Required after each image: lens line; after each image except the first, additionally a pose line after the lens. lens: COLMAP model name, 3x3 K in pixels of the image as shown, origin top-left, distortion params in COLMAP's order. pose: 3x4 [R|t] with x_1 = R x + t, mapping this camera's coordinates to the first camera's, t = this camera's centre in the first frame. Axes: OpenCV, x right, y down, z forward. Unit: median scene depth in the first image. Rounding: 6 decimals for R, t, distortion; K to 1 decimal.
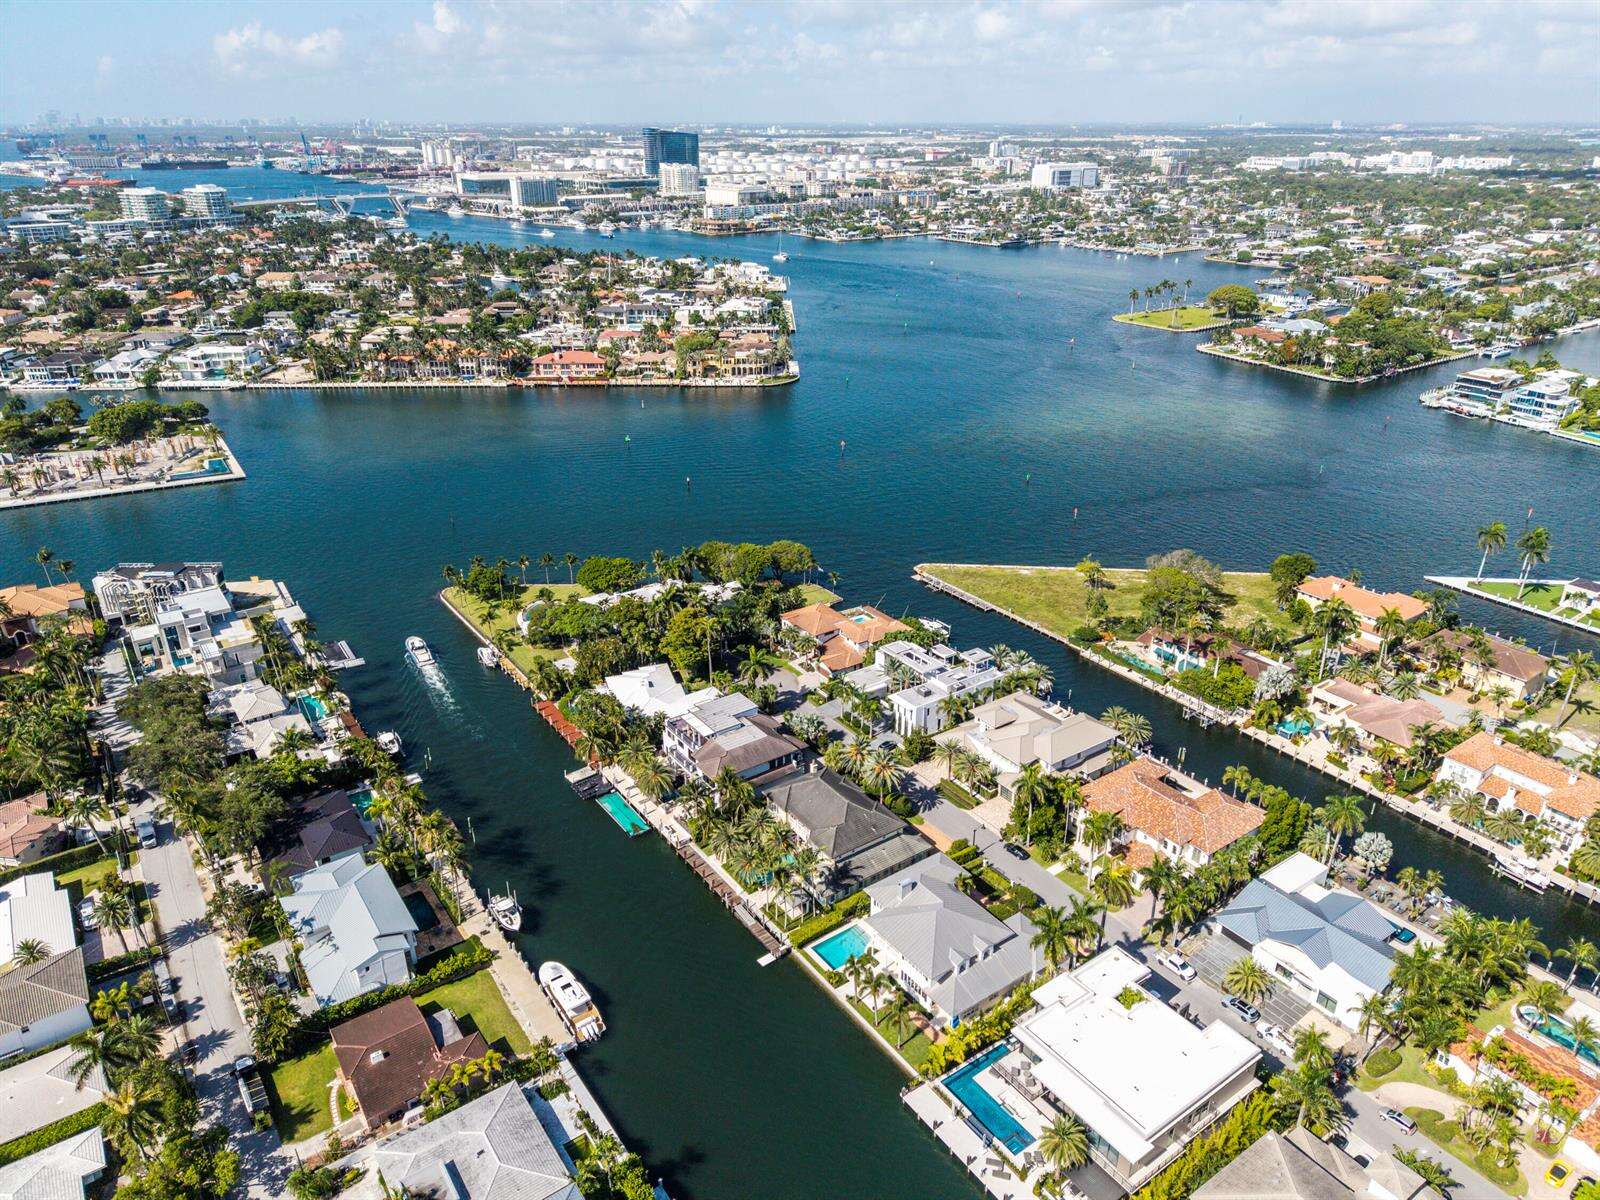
lens RADIAL K [[1043.9, 0, 804.1], [0, 1043.9, 632.2], [0, 0, 1]] dist [0.036744, -0.035823]
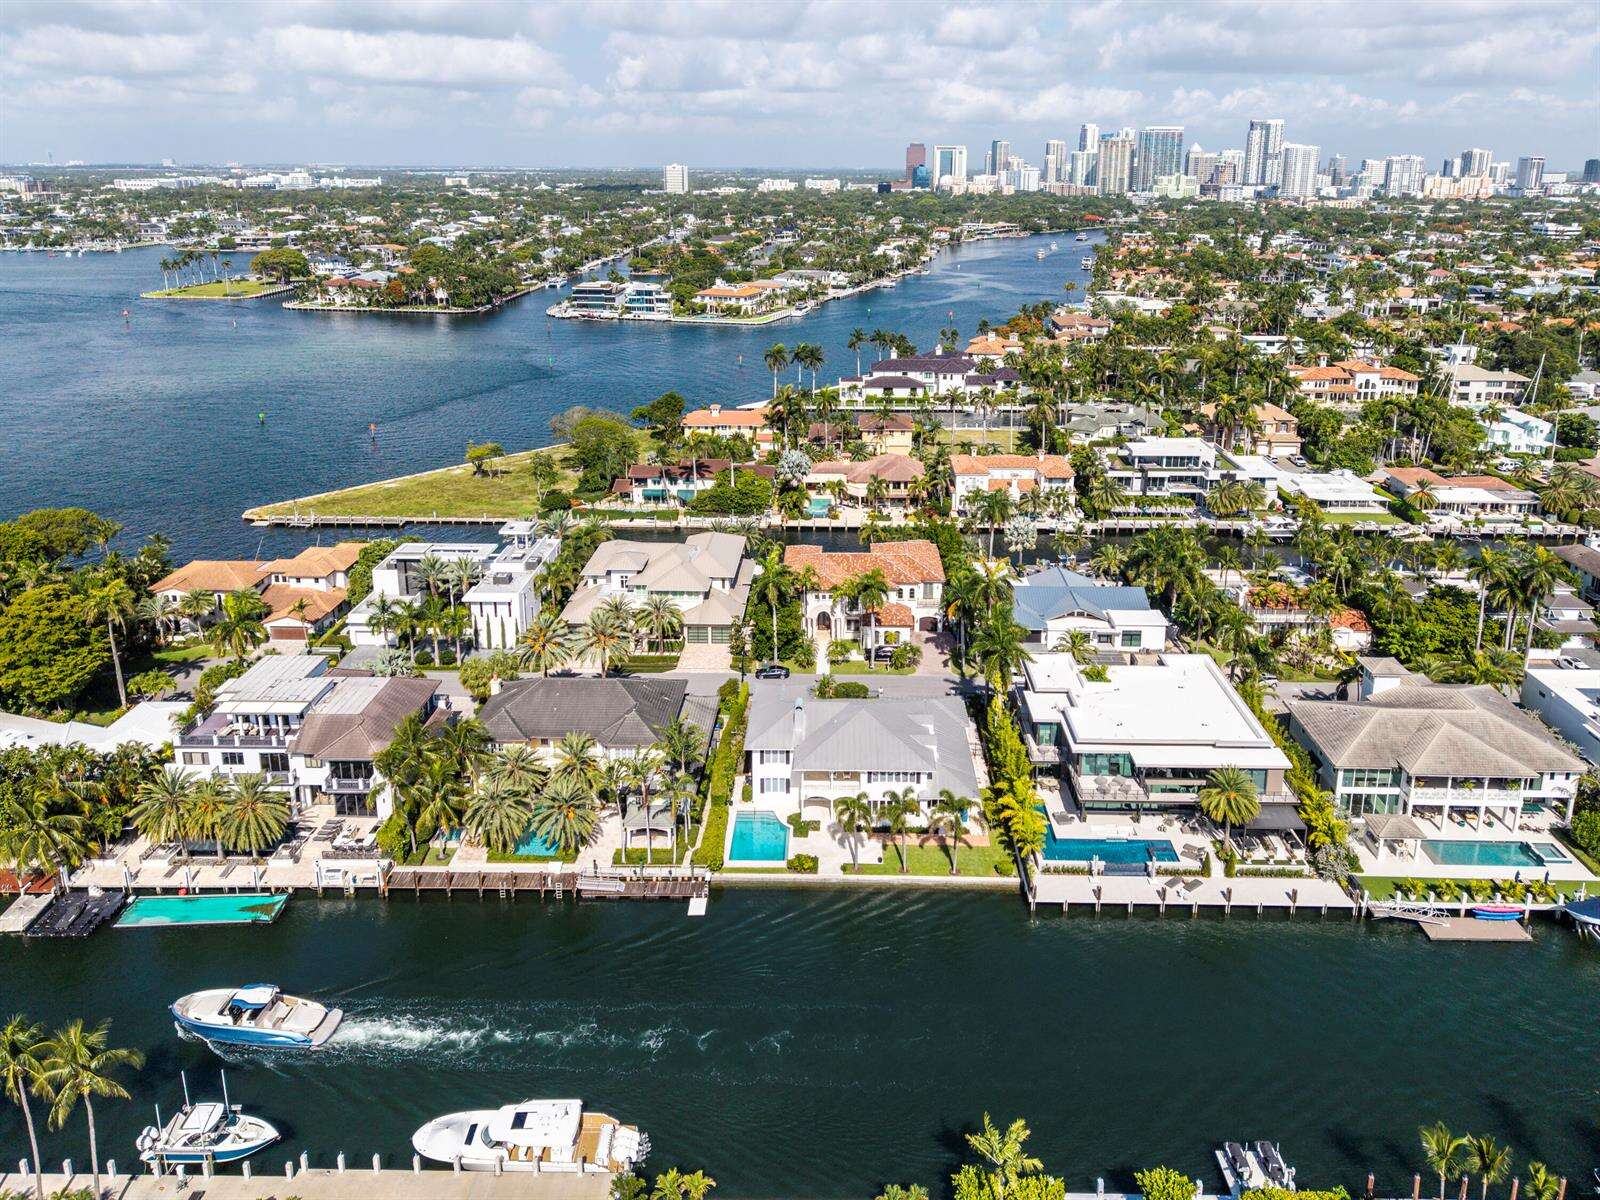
lens RADIAL K [[1125.2, 0, 833.0], [0, 1125.2, 478.5], [0, 0, 1]] dist [0.073809, -0.110335]
pose [[0.586384, -0.209884, 0.782370, -0.306673], [0.346545, 0.937998, -0.008100, 0.069867], [-0.732161, 0.275876, 0.622762, 0.296941]]
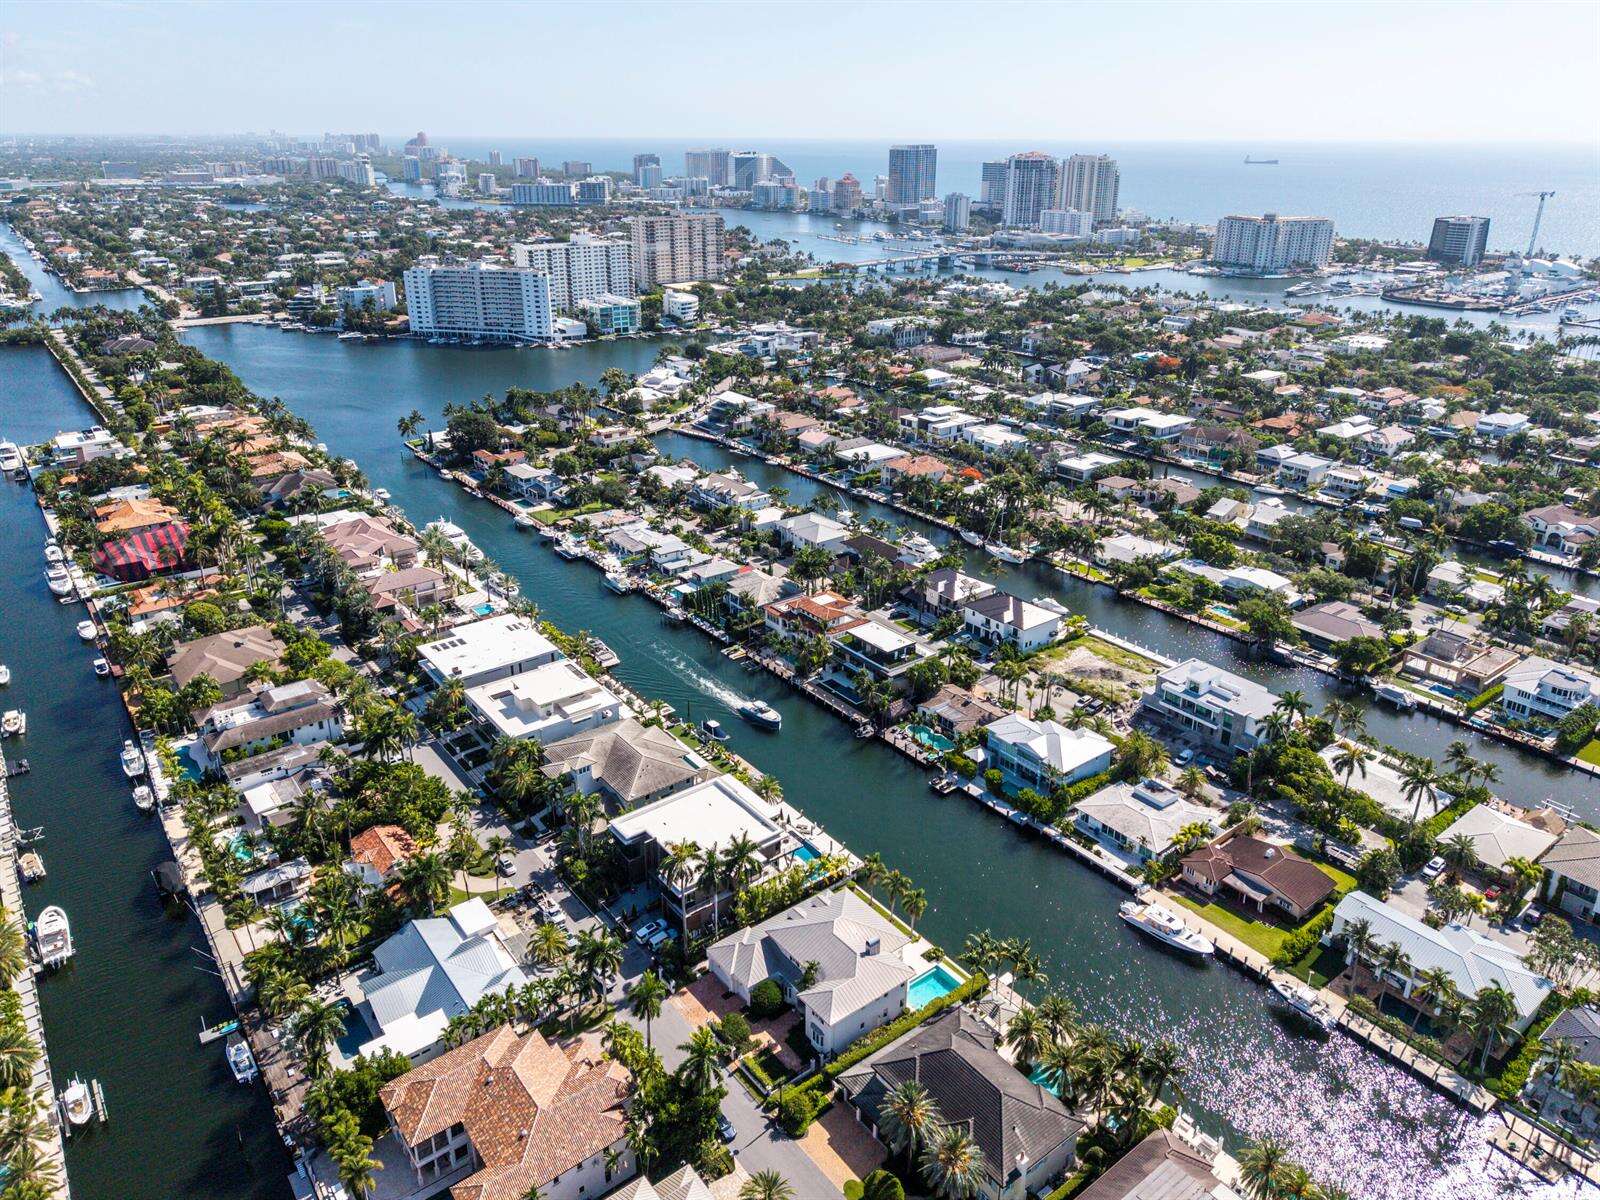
lens RADIAL K [[1056.8, 0, 801.1], [0, 1056.8, 618.6], [0, 0, 1]] dist [0.032573, -0.027013]
pose [[-0.999114, 0.017011, -0.038490, 0.128438], [-0.018761, 0.638655, 0.769265, -0.450239], [0.037668, 0.769306, -0.637770, 0.907998]]
